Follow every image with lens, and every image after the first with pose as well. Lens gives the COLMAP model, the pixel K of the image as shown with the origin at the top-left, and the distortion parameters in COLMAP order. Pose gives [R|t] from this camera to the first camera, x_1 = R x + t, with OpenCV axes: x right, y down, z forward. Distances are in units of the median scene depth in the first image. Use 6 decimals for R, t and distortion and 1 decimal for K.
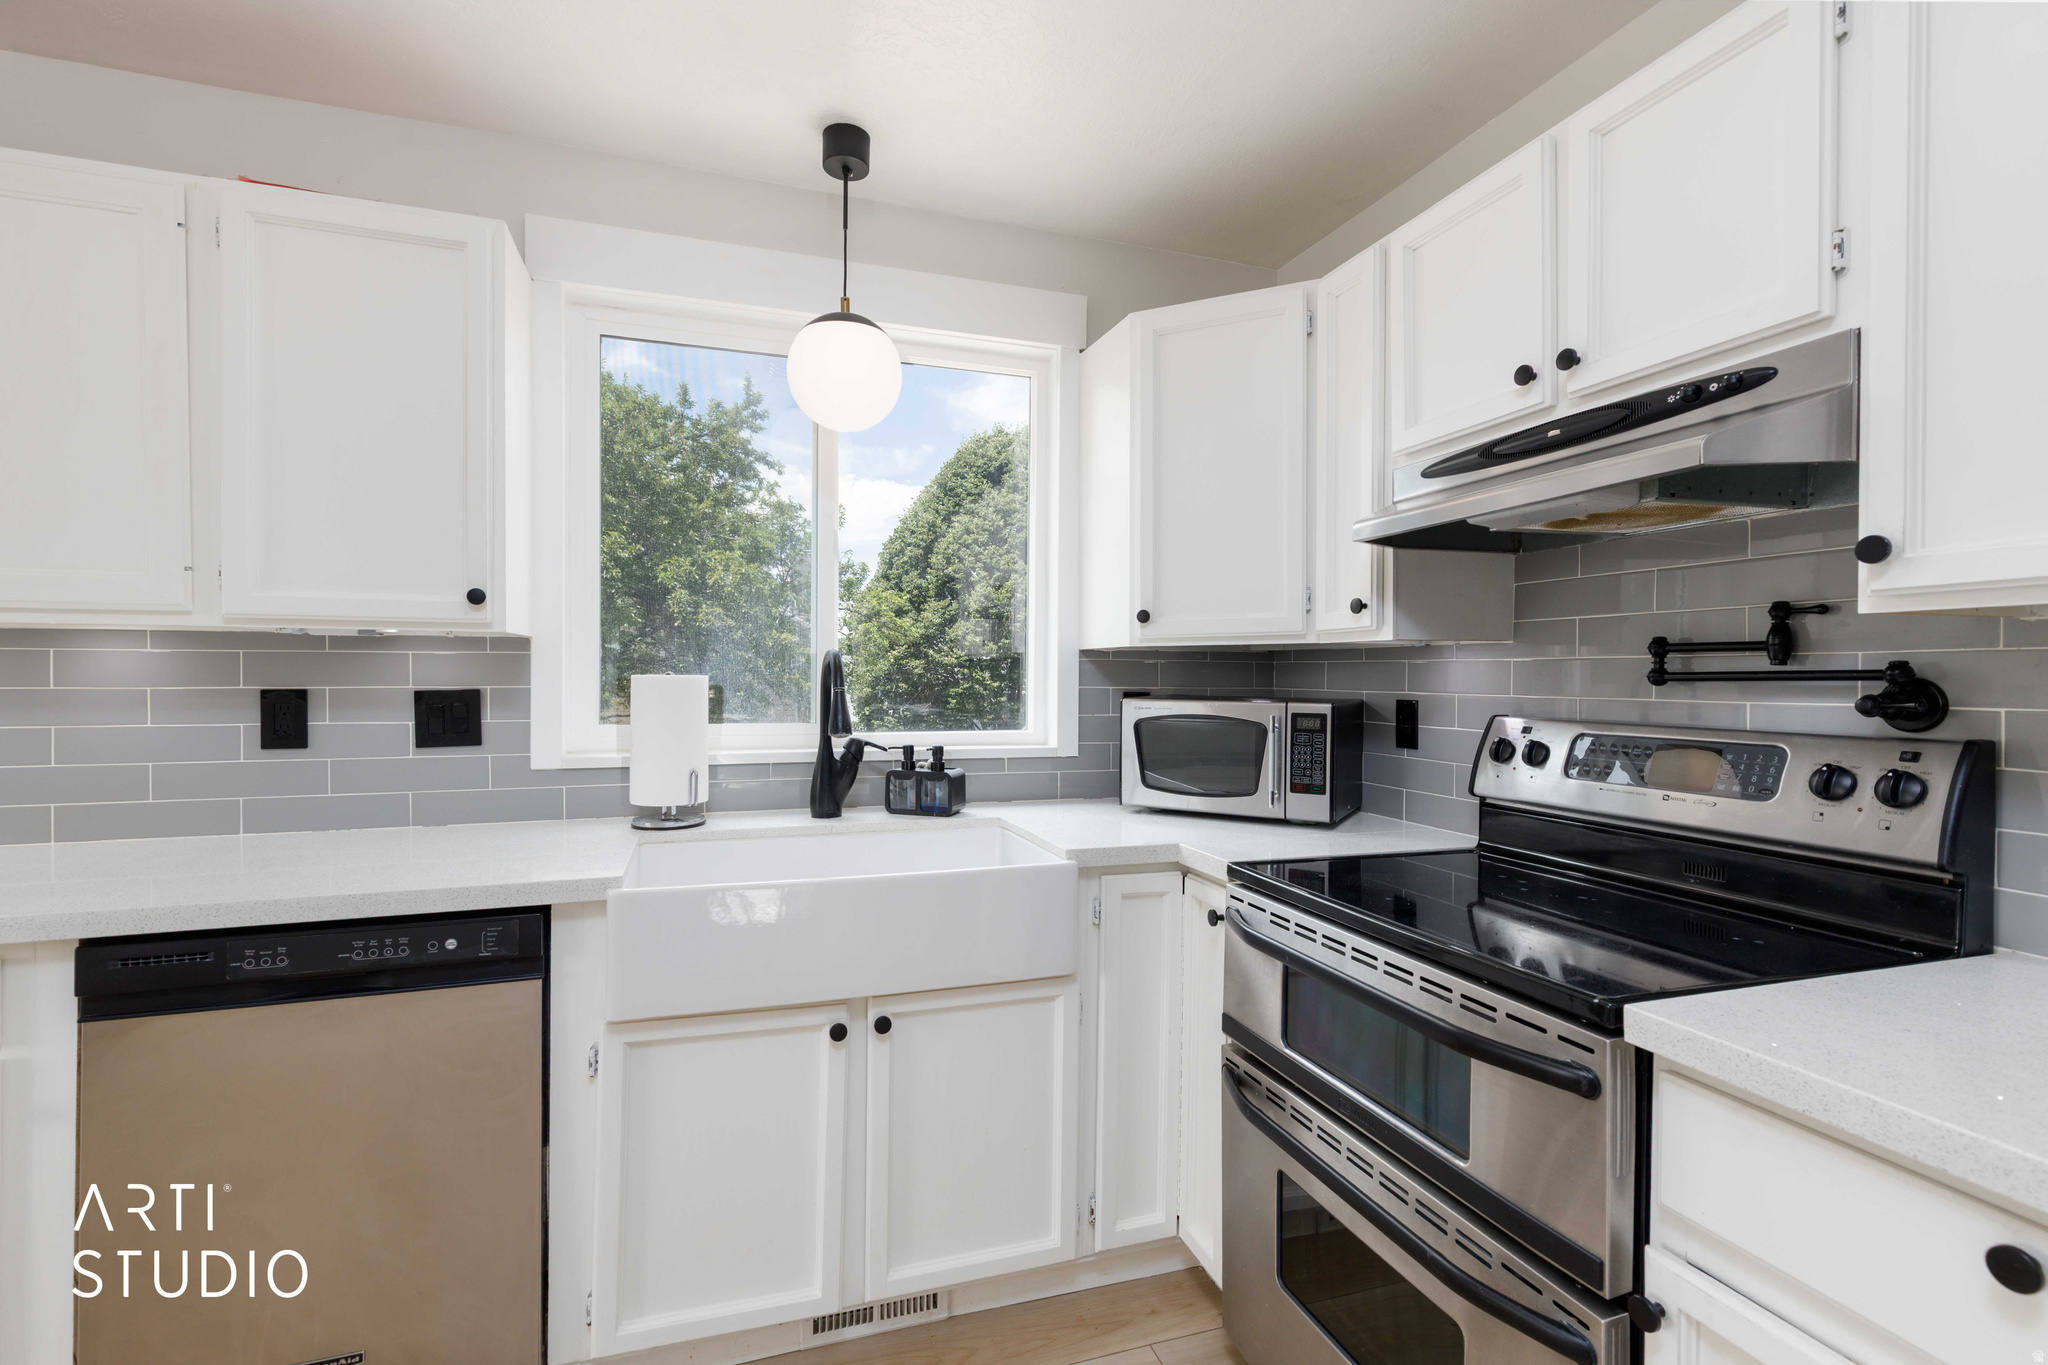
lens RADIAL K [[938.6, 0, 1015.9], [0, 938.6, 679.7], [0, 0, 1]] dist [0.009126, -0.000163]
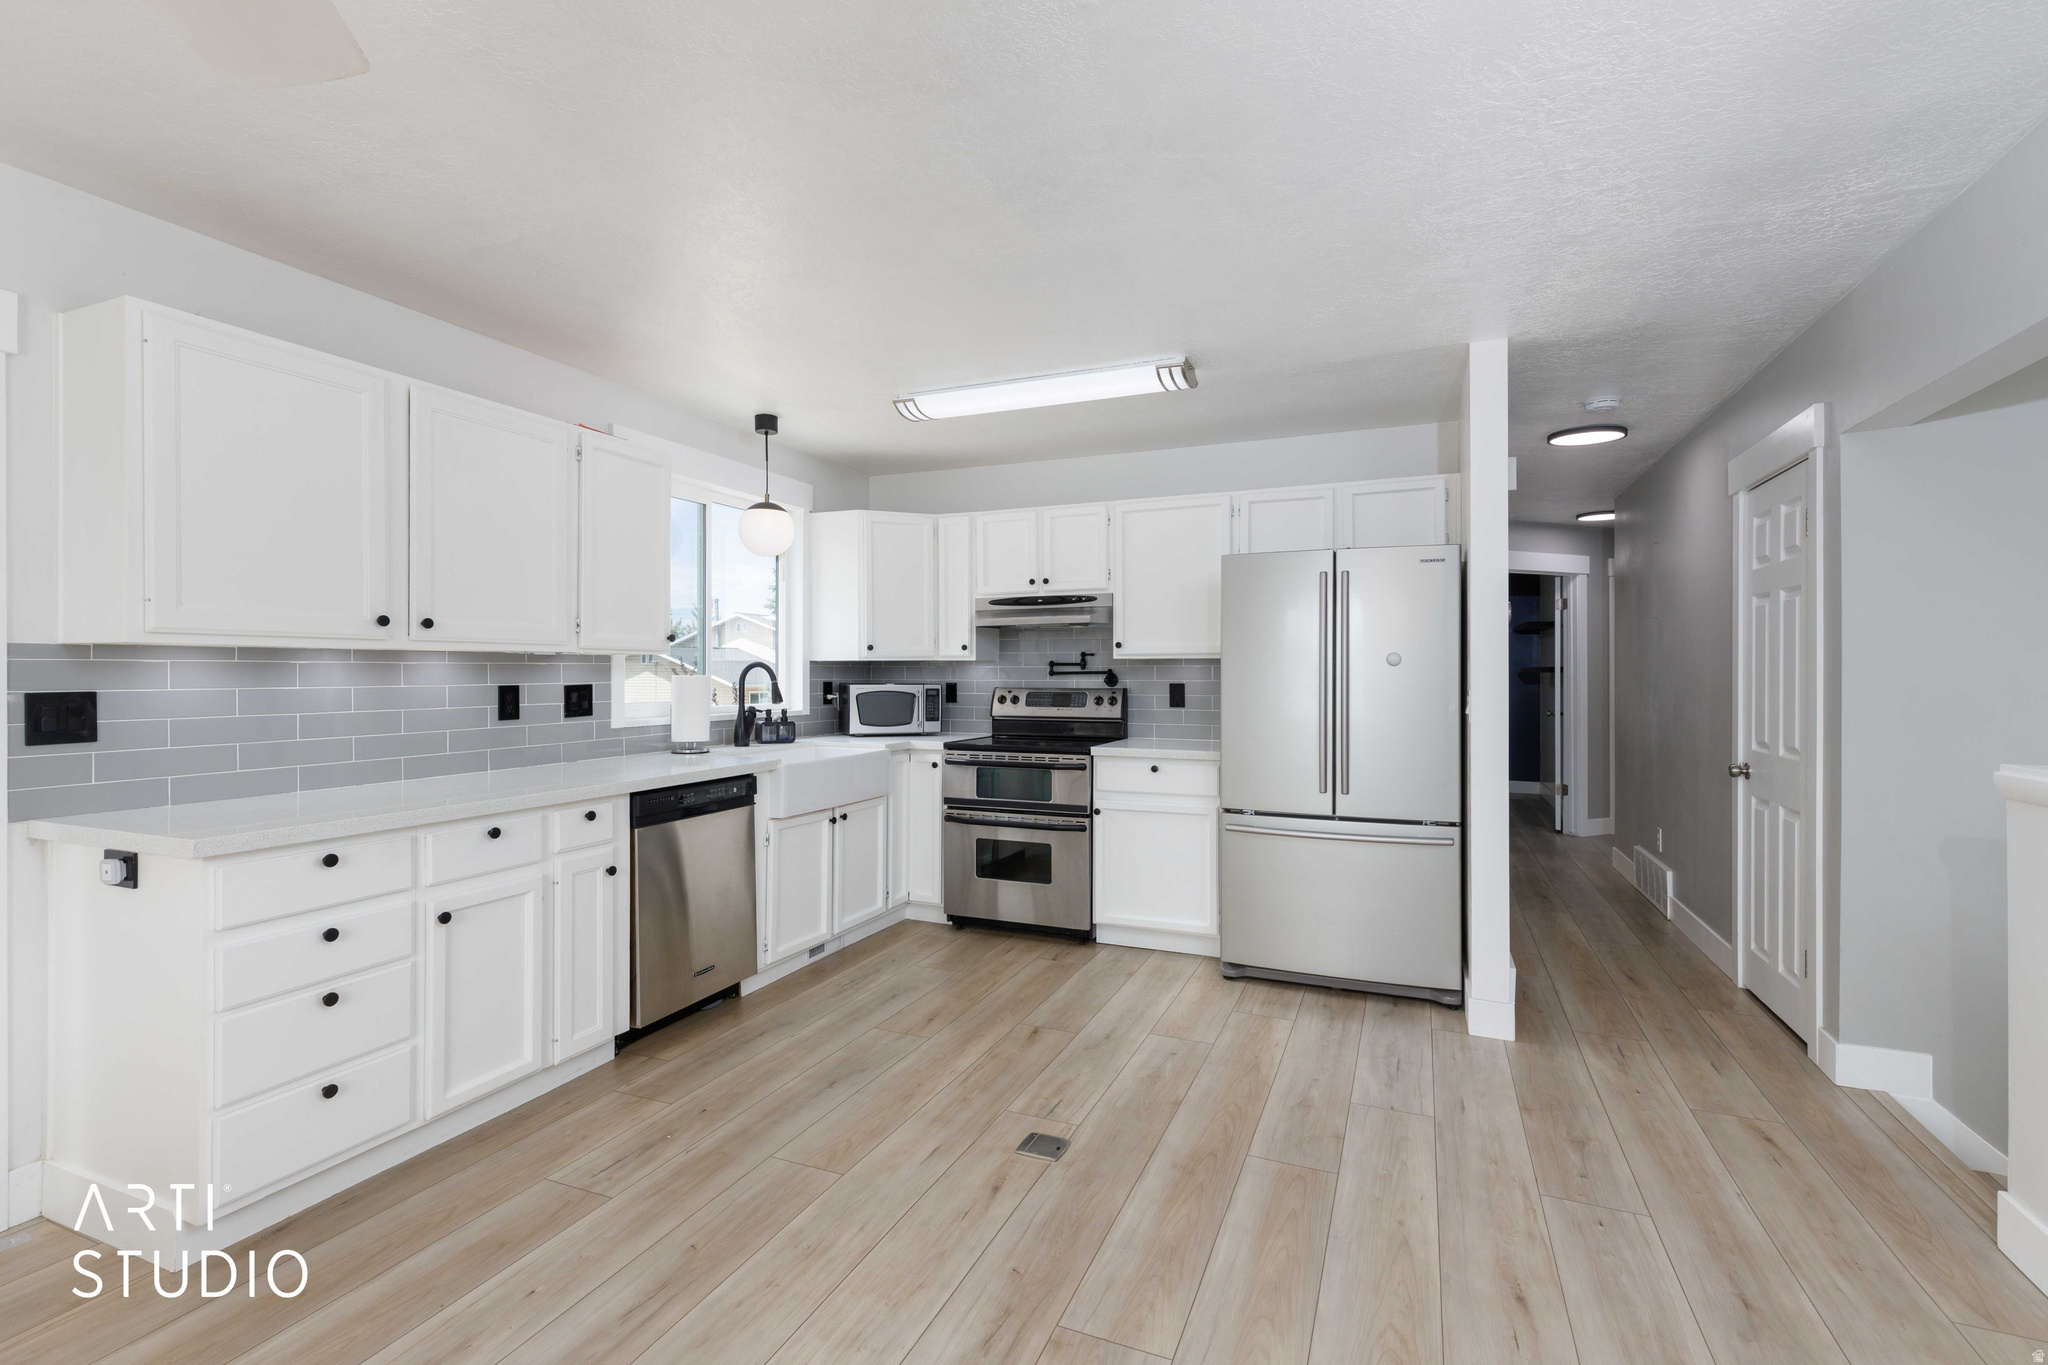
lens RADIAL K [[923.1, 0, 1020.5], [0, 923.1, 664.3], [0, 0, 1]] dist [0.009323, -0.000128]
pose [[0.661140, 0.000713, 0.750262, -1.585190], [0.008365, 0.999930, -0.008322, -0.007281], [-0.750216, 0.011778, 0.661088, -0.912754]]
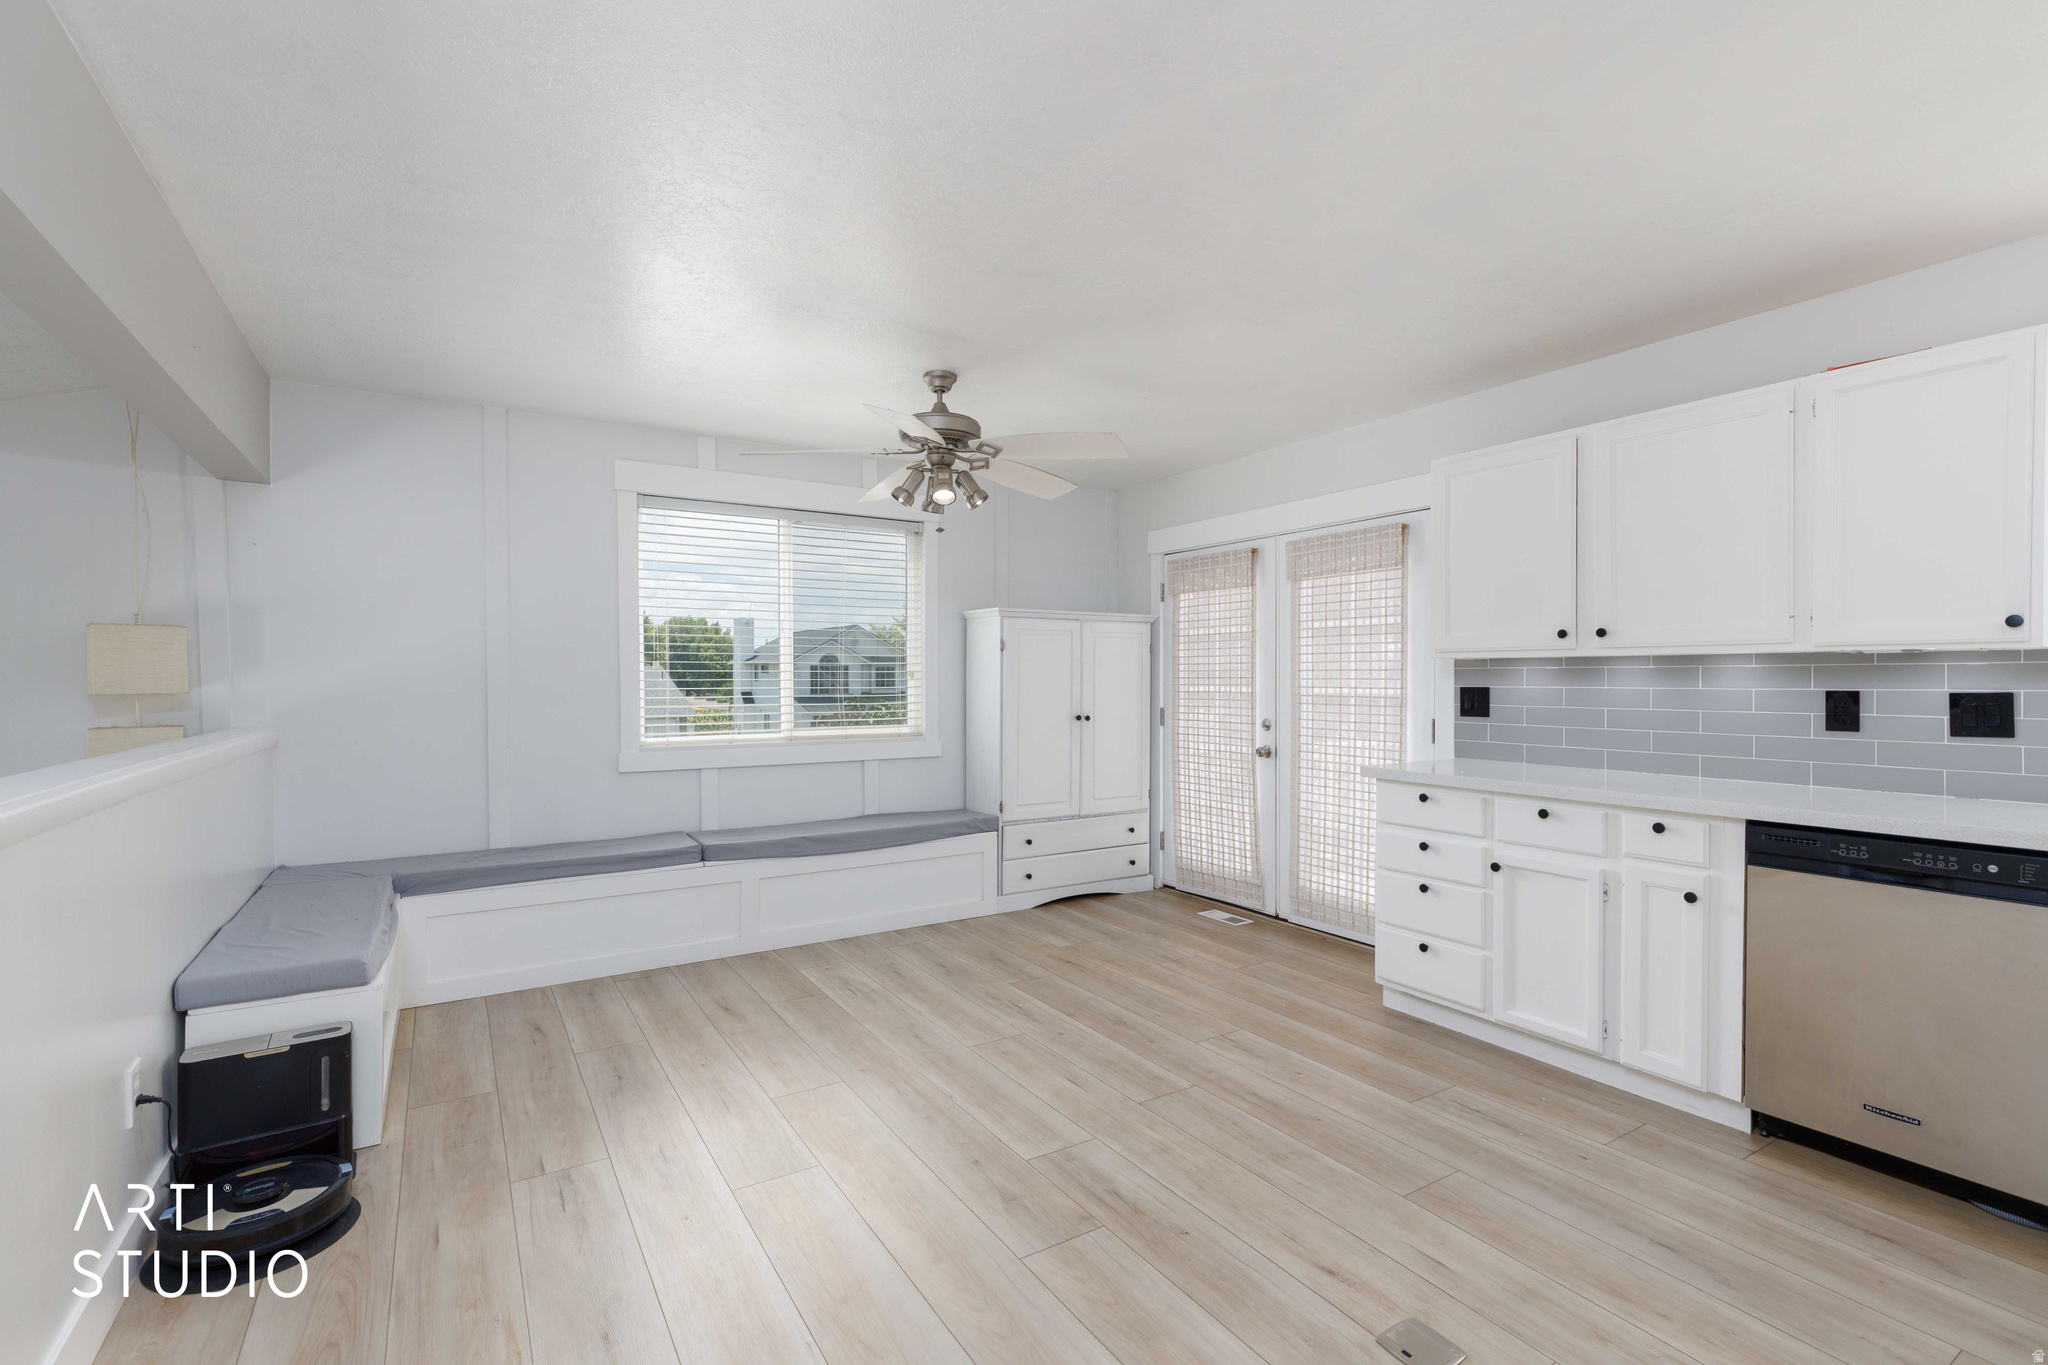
lens RADIAL K [[917.0, 0, 1024.0], [0, 917.0, 682.5], [0, 0, 1]] dist [0.004070, 0.000470]
pose [[0.244287, -0.000005, -0.969703, 0.339070], [-0.007144, 0.999973, -0.001805, 0.009882], [0.969677, 0.007368, 0.244281, -0.656216]]
